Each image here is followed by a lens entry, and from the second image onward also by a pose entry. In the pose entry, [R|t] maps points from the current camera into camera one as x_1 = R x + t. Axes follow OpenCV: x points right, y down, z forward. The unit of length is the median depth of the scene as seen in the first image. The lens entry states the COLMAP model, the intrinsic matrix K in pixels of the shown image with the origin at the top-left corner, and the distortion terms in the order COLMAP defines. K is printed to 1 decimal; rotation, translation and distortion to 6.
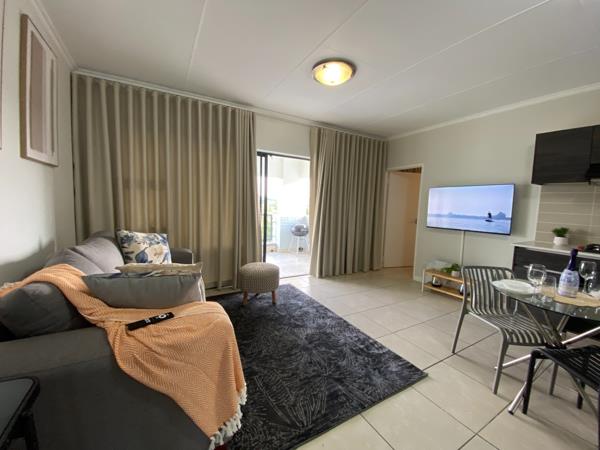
lens RADIAL K [[240.9, 0, 299.5], [0, 240.9, 224.2], [0, 0, 1]] dist [0.012406, -0.017815]
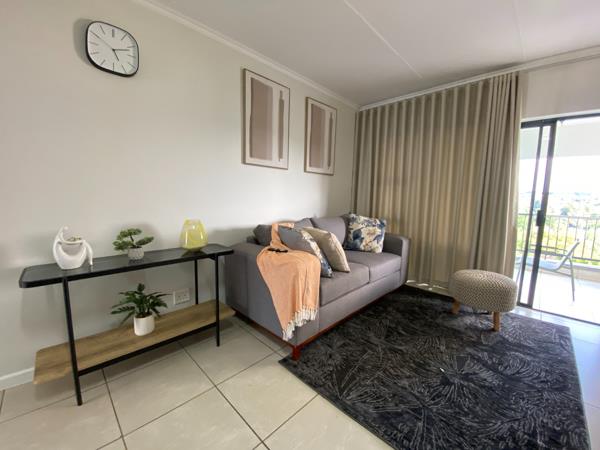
lens RADIAL K [[240.9, 0, 299.5], [0, 240.9, 224.2], [0, 0, 1]] dist [0.012406, -0.017815]
pose [[0.257706, 0.082330, -0.962709, 0.514136], [-0.093121, 0.993841, 0.060065, 0.027363], [0.961726, 0.074169, 0.263786, 0.270522]]
